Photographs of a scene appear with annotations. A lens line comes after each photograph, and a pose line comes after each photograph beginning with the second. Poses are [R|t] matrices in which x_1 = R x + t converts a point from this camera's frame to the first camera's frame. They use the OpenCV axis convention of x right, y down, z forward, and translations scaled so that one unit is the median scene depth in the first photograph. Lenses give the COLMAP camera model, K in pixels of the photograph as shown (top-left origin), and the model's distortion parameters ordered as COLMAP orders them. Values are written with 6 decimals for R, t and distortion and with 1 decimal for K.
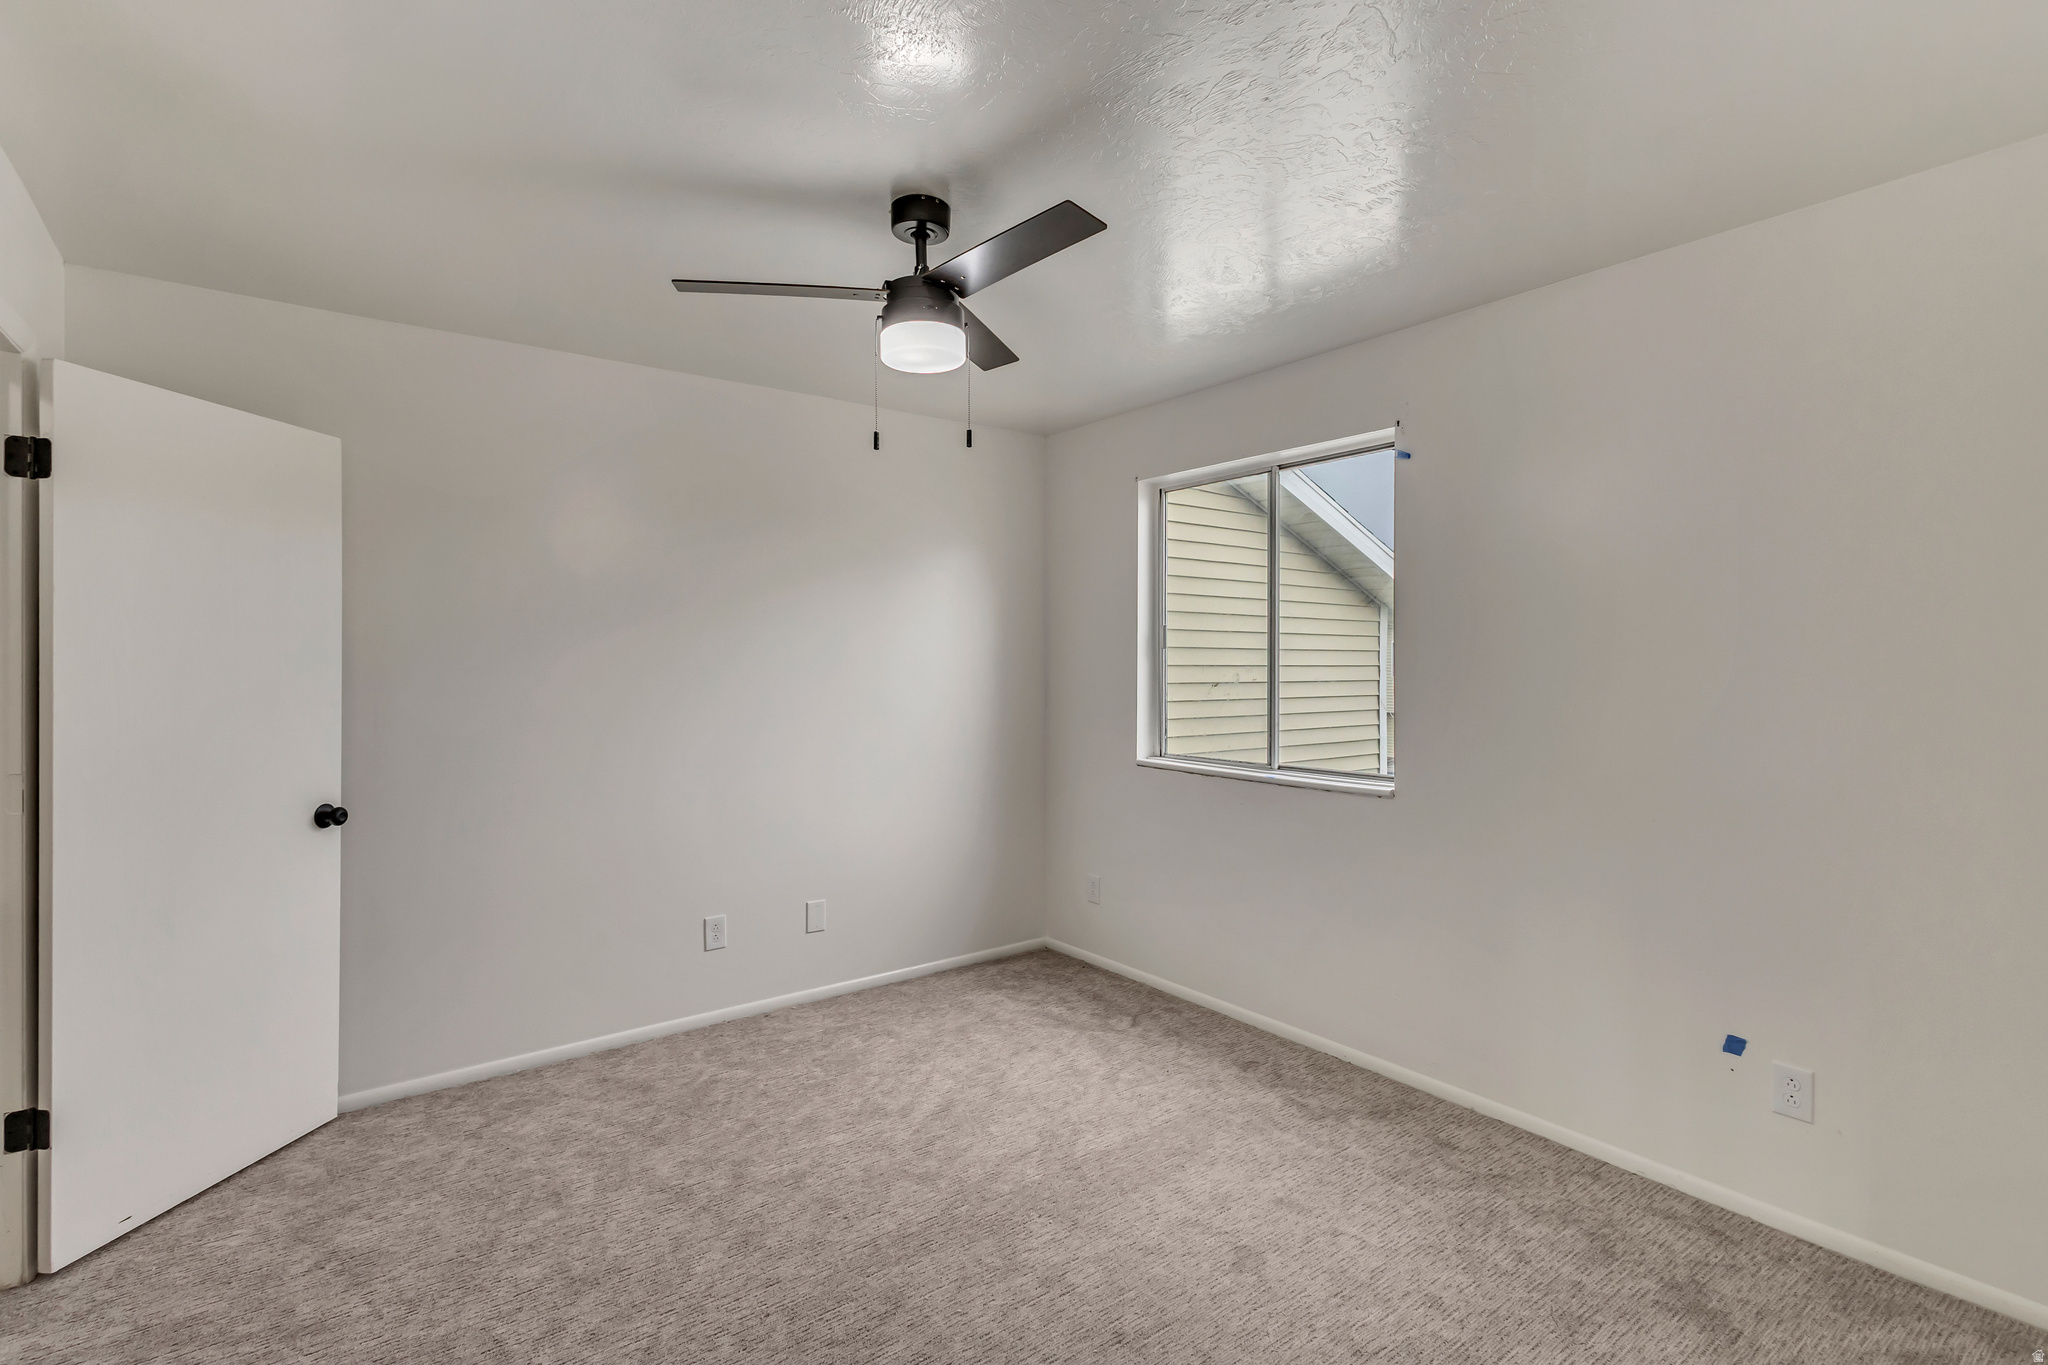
lens RADIAL K [[950.5, 0, 1016.8], [0, 950.5, 677.4], [0, 0, 1]] dist [0.009482, -0.000392]
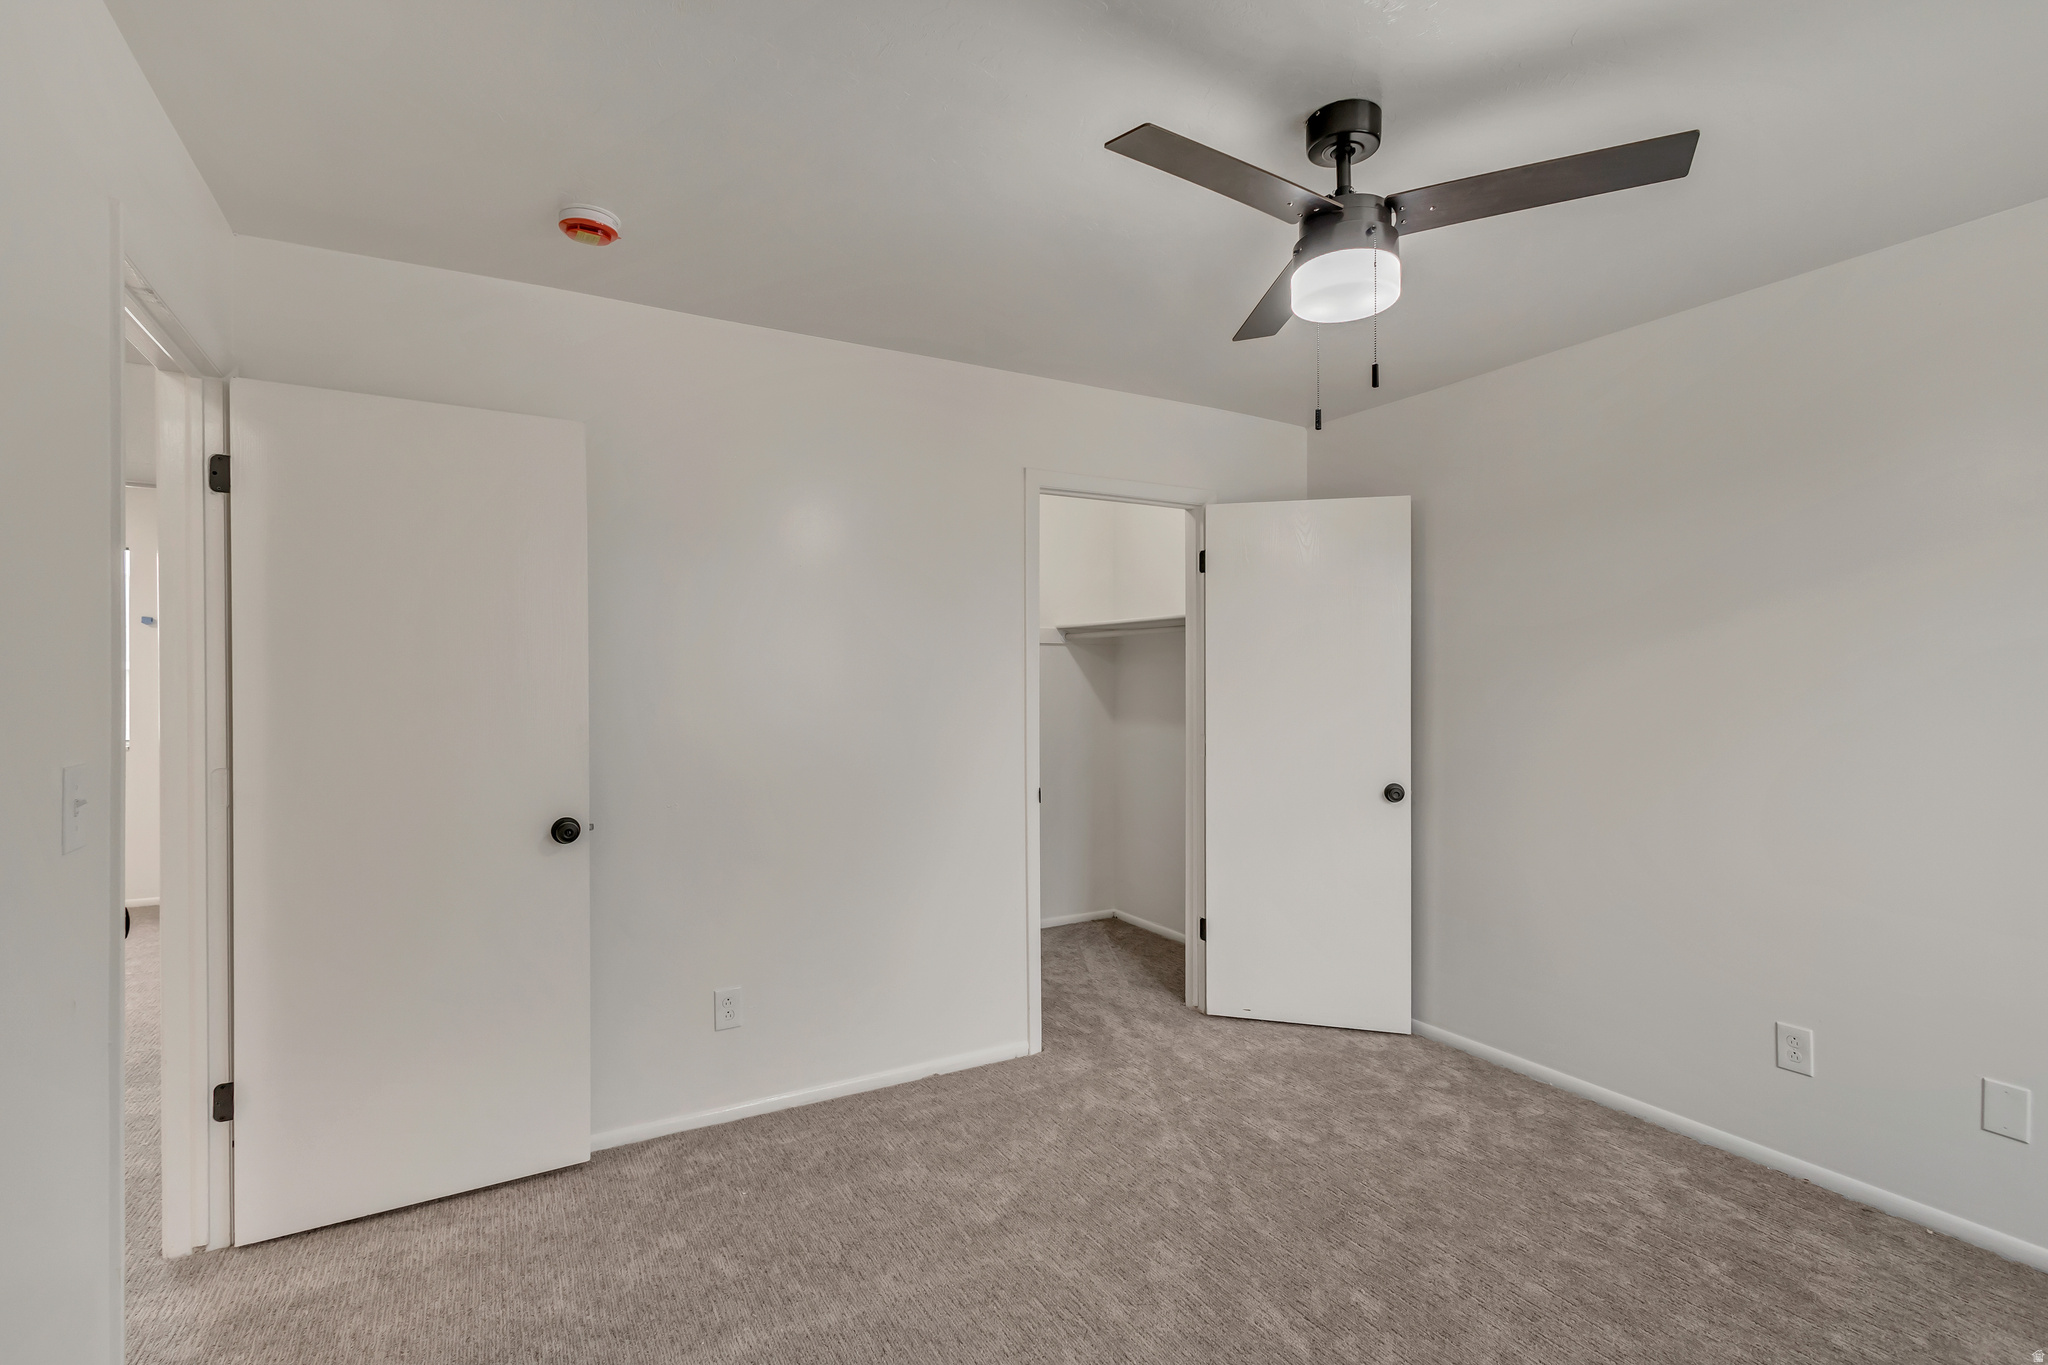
lens RADIAL K [[950.5, 0, 1020.2], [0, 950.5, 686.0], [0, 0, 1]] dist [0.009482, -0.000392]
pose [[-0.130297, 0.003115, -0.991470, 0.605199], [-0.013023, 0.999903, 0.004853, 0.003269], [0.991389, 0.013544, -0.130244, 0.665324]]
